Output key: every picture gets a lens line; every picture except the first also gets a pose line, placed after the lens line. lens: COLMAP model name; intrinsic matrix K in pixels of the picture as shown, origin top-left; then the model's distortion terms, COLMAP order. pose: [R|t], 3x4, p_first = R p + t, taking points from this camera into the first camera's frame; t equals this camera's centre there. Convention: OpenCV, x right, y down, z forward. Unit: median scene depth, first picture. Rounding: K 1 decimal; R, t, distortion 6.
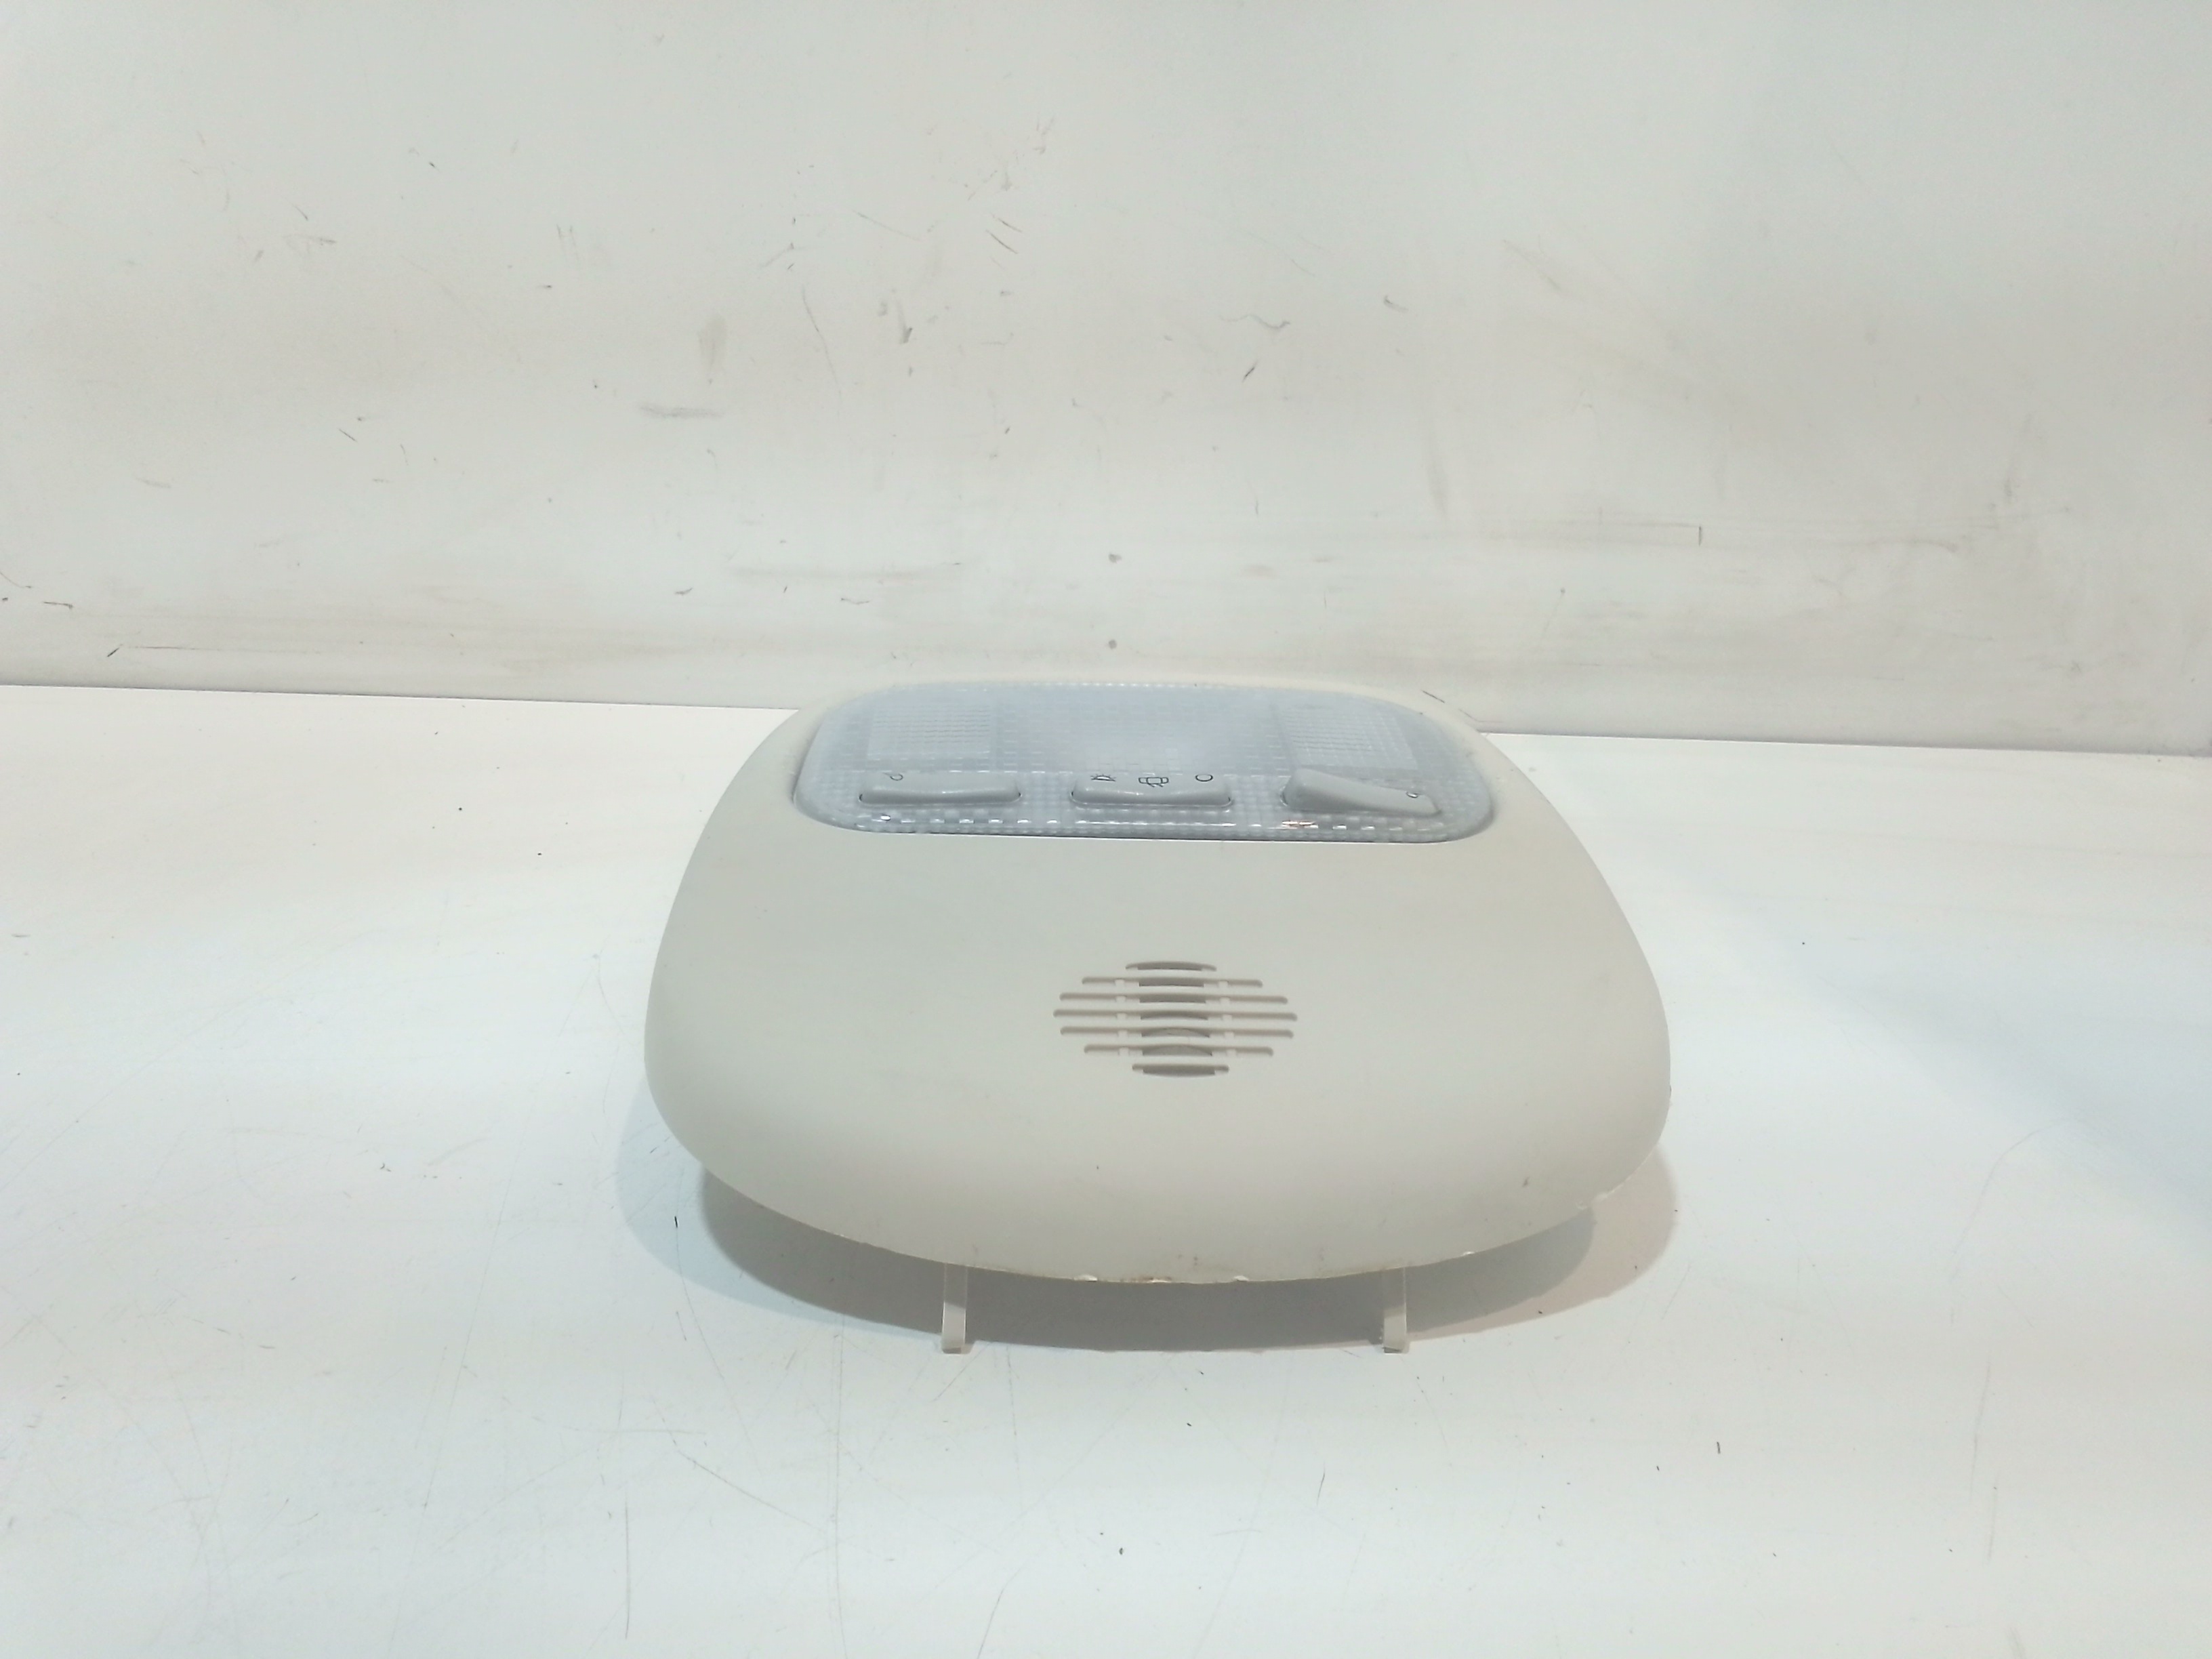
lens RADIAL K [[1732.3, 0, 1104.8], [0, 1732.3, 804.4], [0, 0, 1]] dist [0.064431, -0.102448]
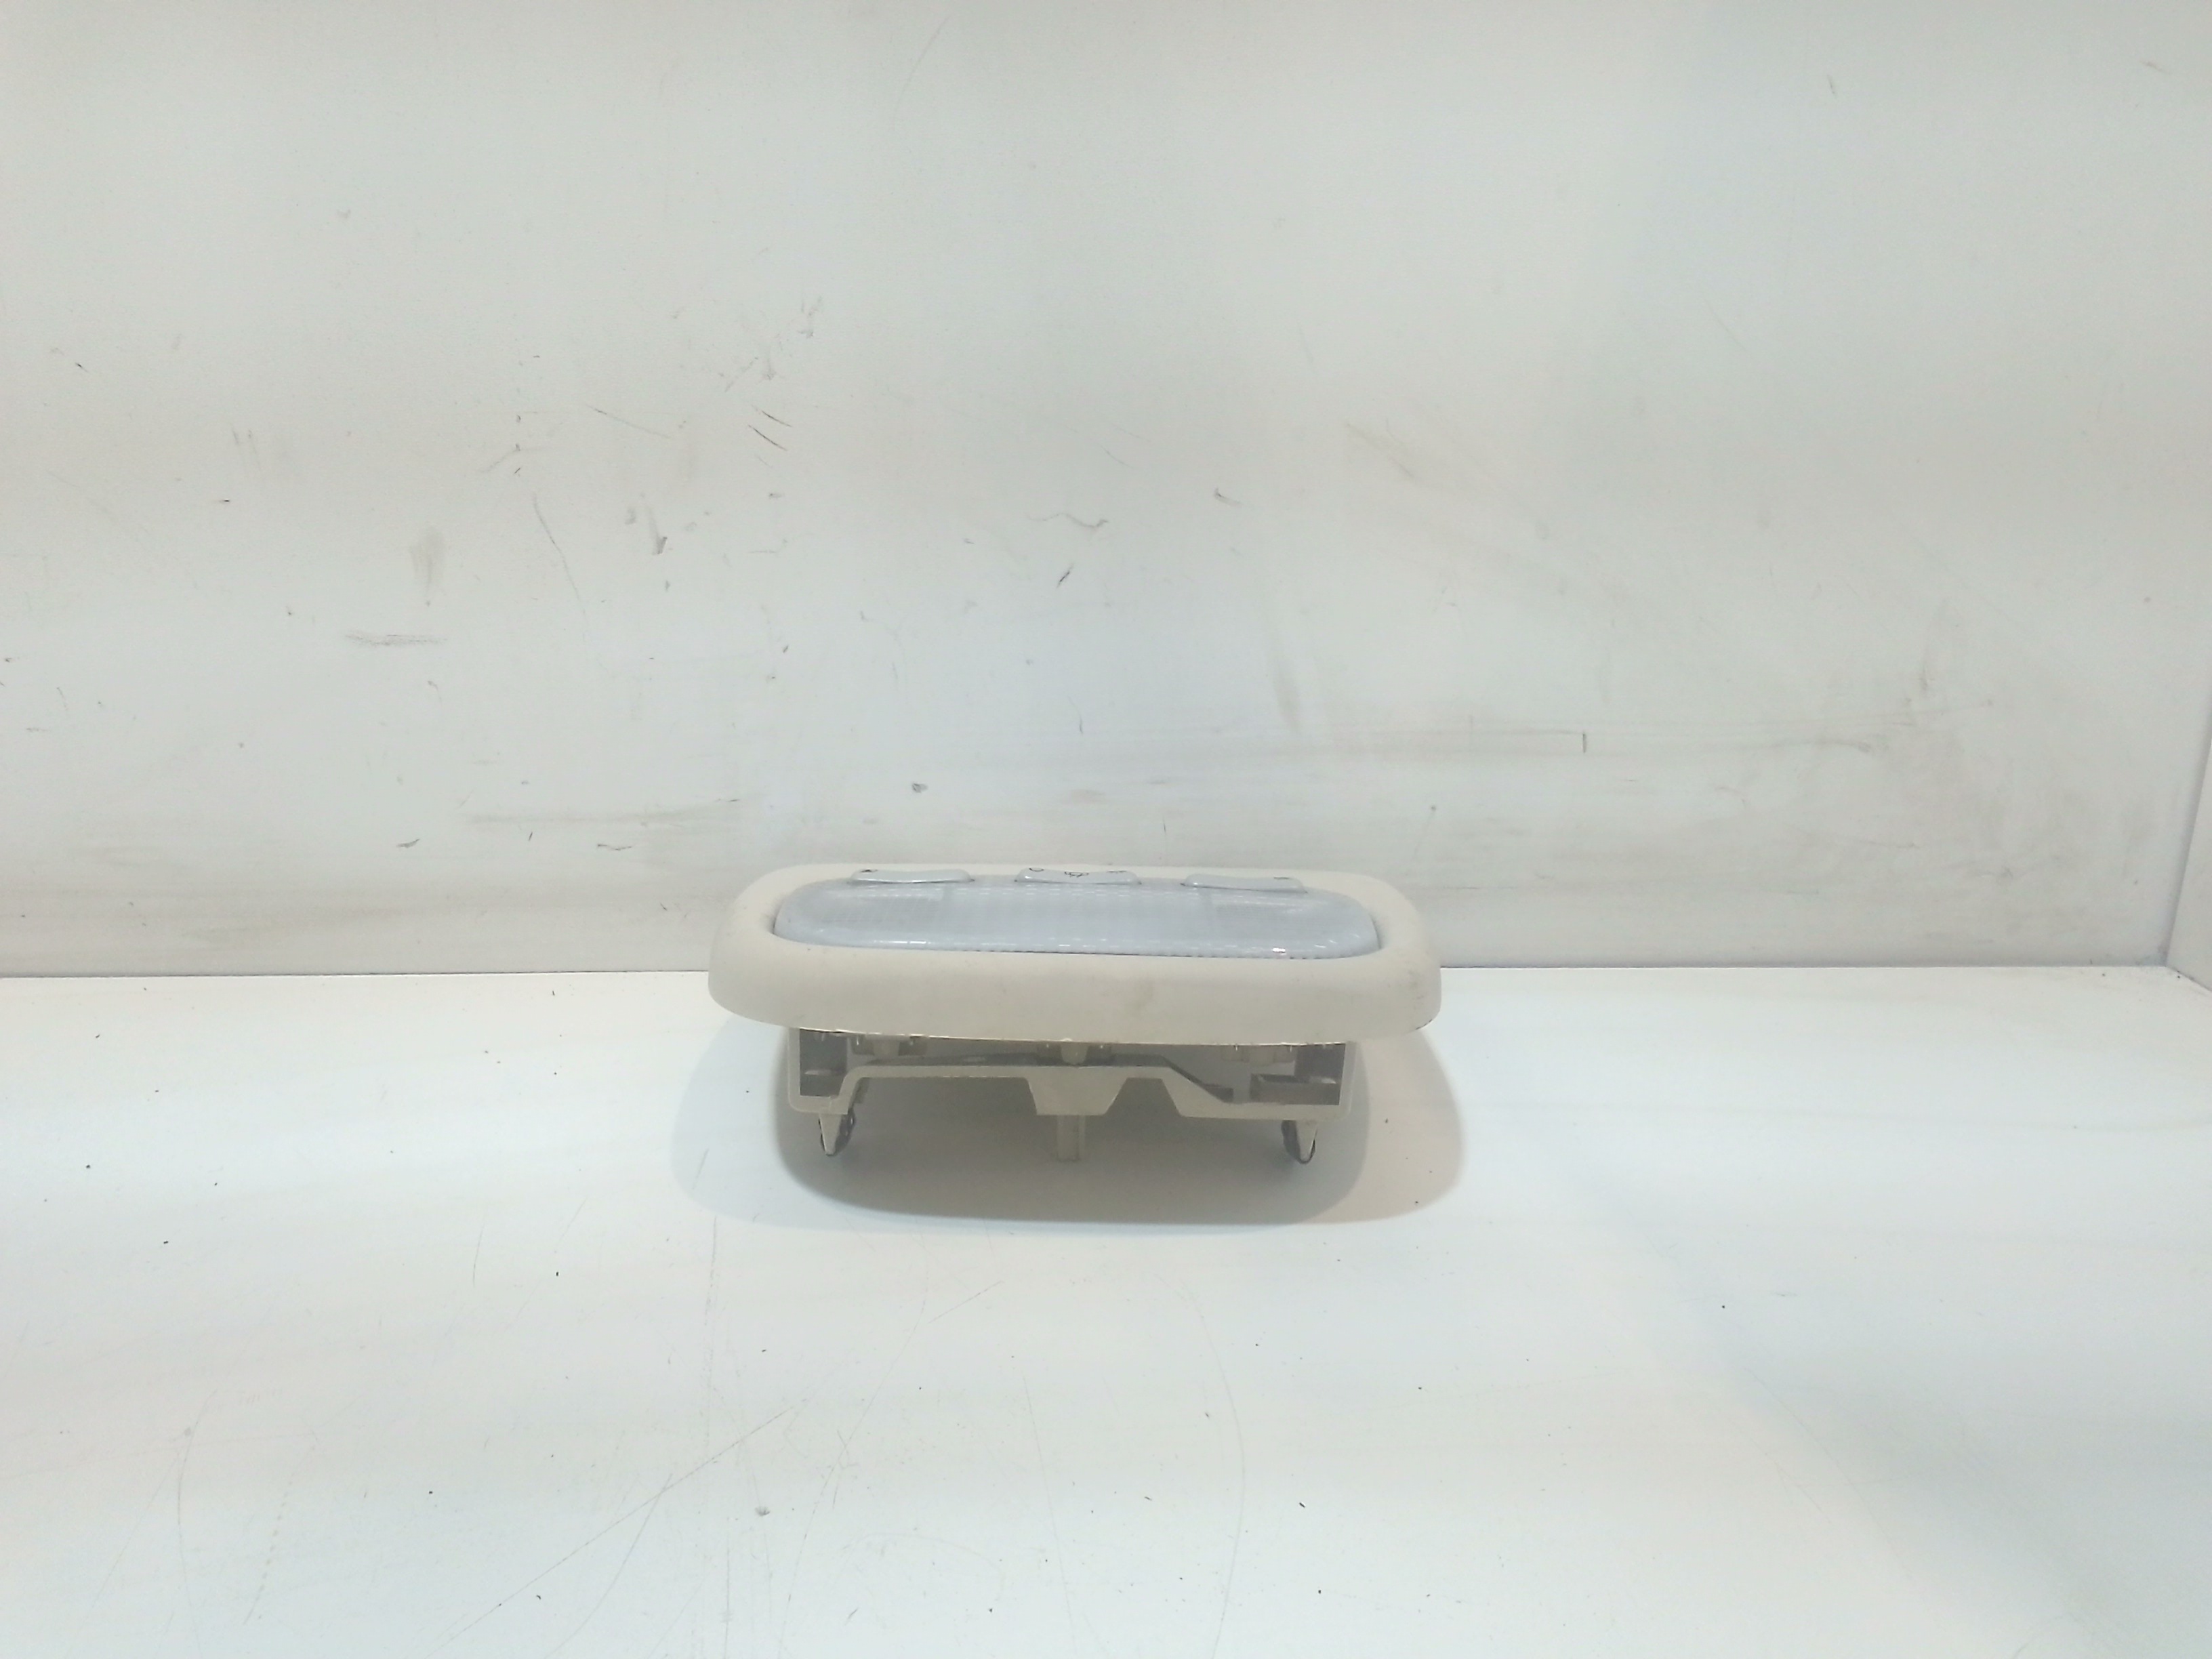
lens RADIAL K [[1732.3, 0, 1105.8], [0, 1732.3, 803.5], [0, 0, 1]] dist [0.064431, -0.102448]
pose [[0.998378, -0.031302, 0.047556, 0.059136], [0.032965, 0.998857, -0.034605, -0.104809], [-0.046418, 0.036117, 0.998269, 0.139362]]
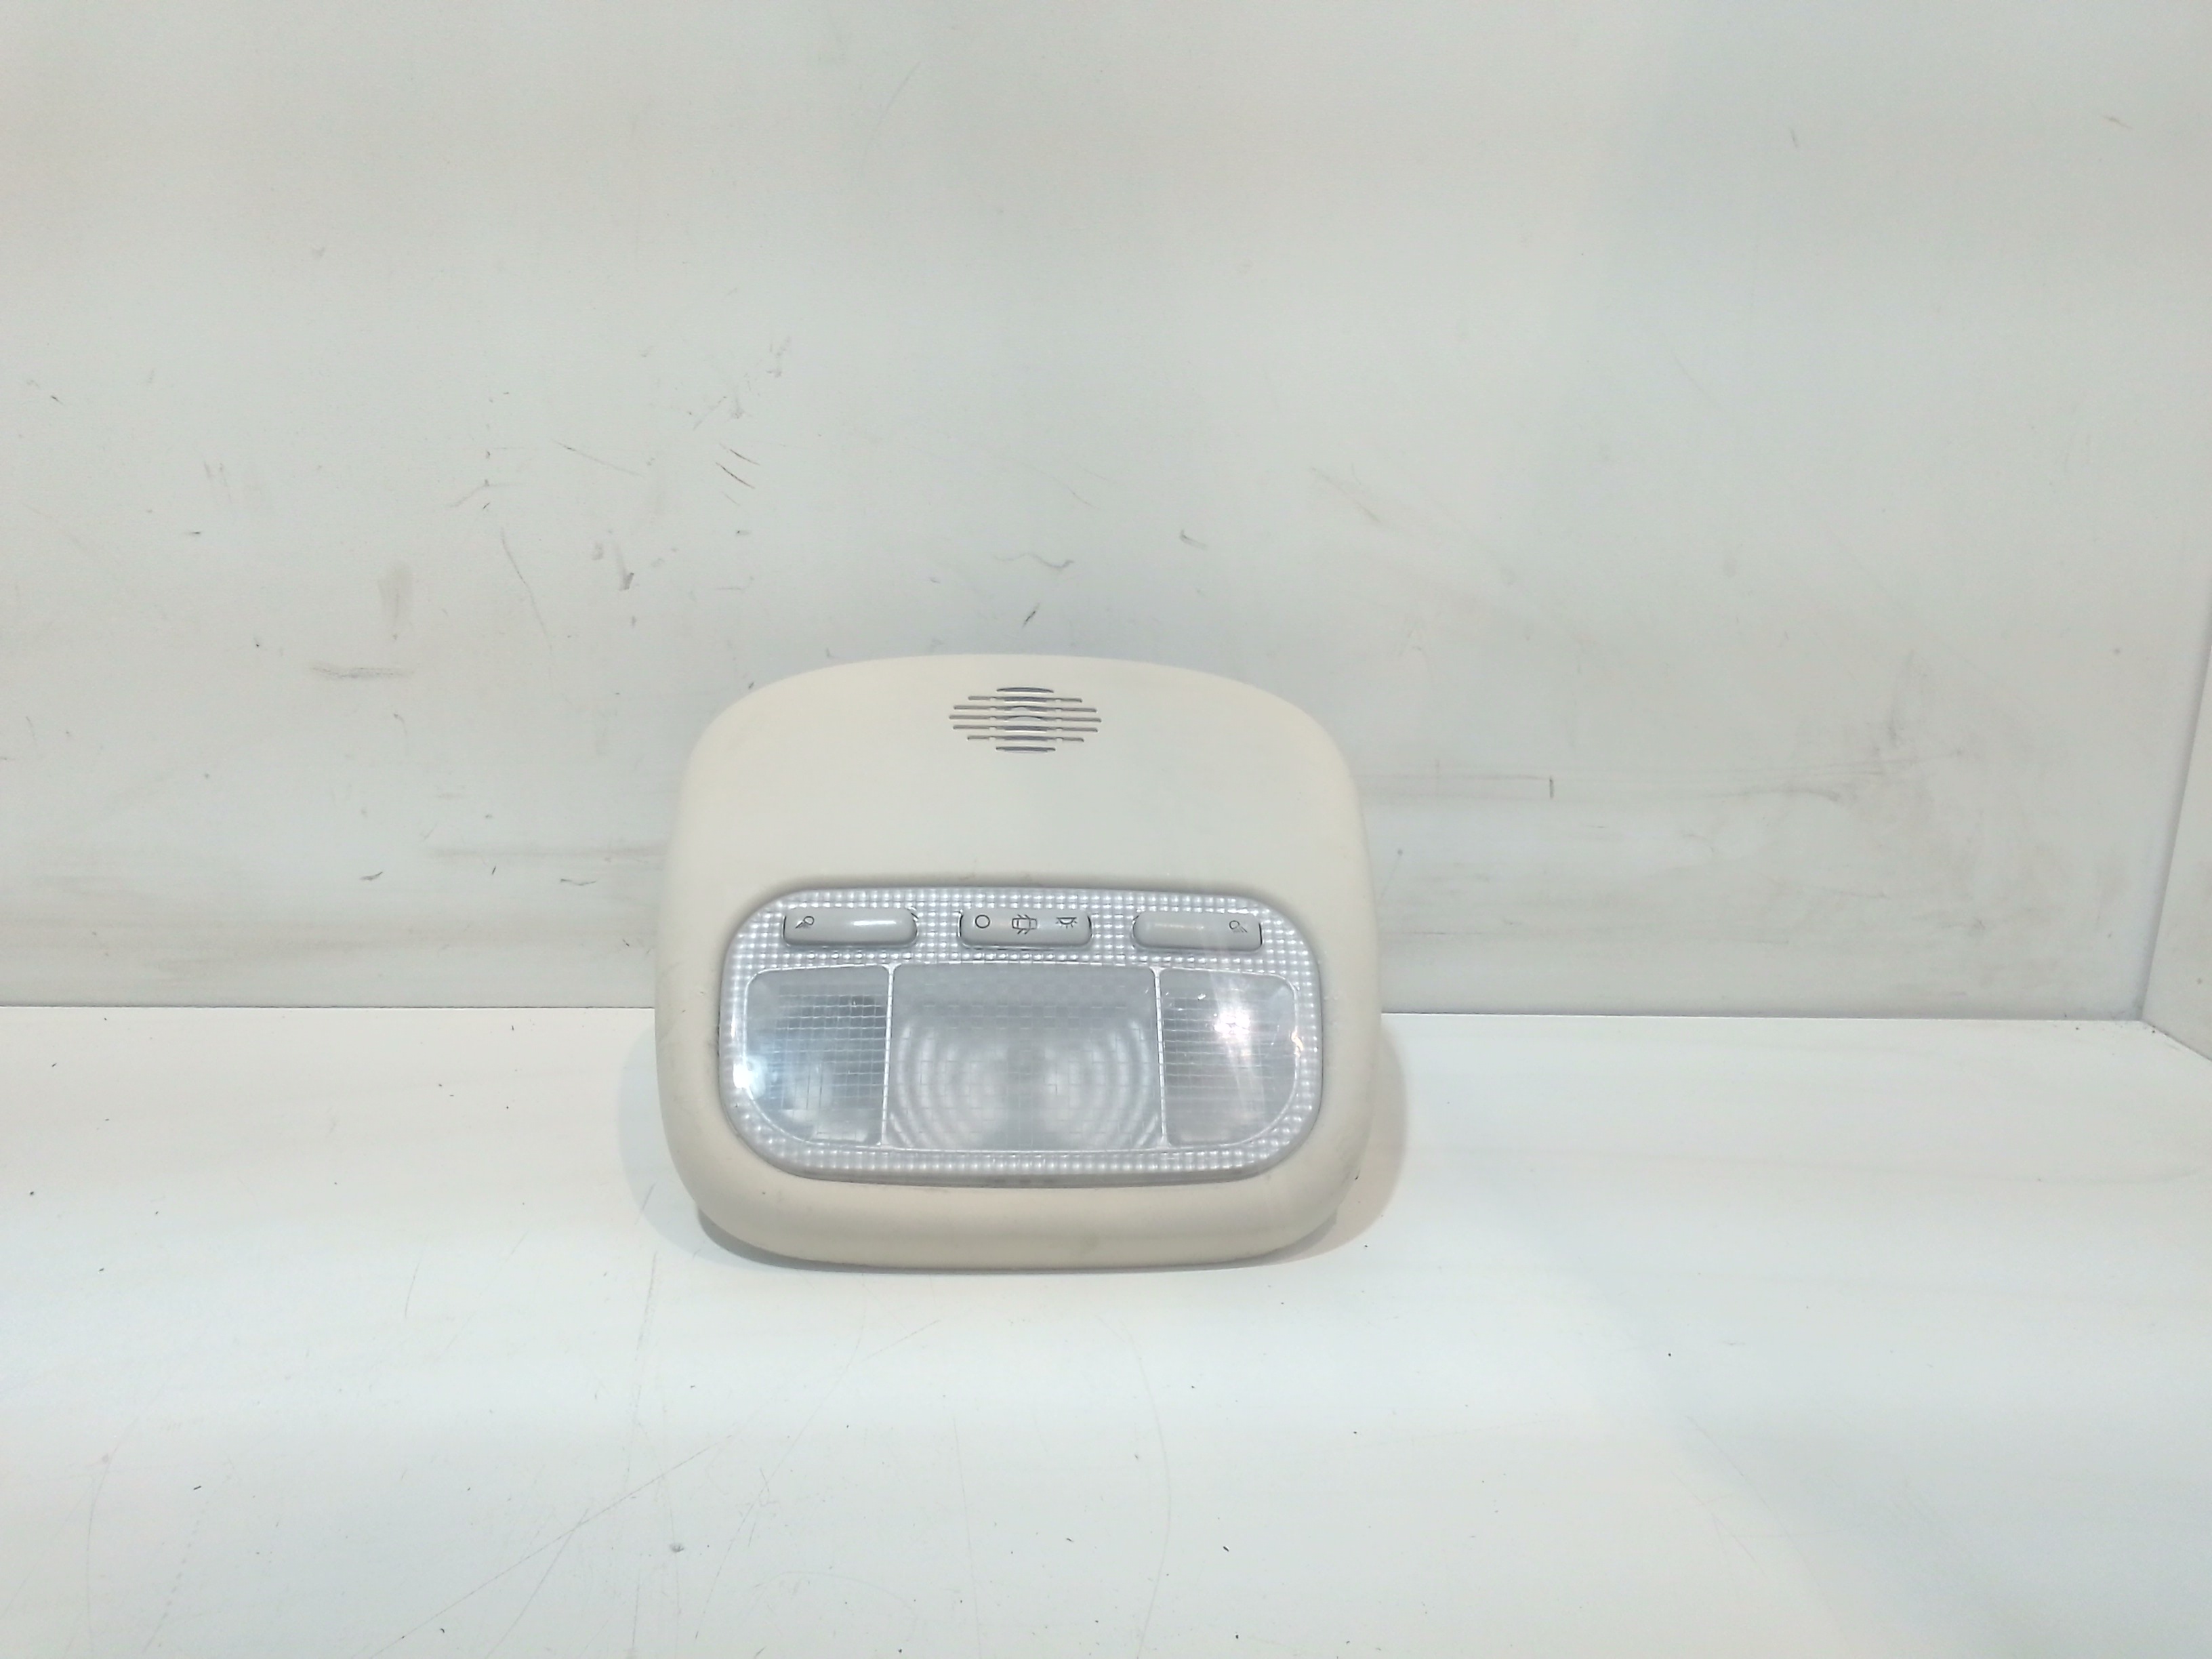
lens RADIAL K [[1732.3, 0, 1106.8], [0, 1732.3, 802.2], [0, 0, 1]] dist [0.064431, -0.102448]
pose [[0.998942, -0.019199, 0.041799, 0.083395], [0.021966, 0.997527, -0.066769, -0.097027], [-0.040414, 0.067616, 0.996893, 0.139812]]
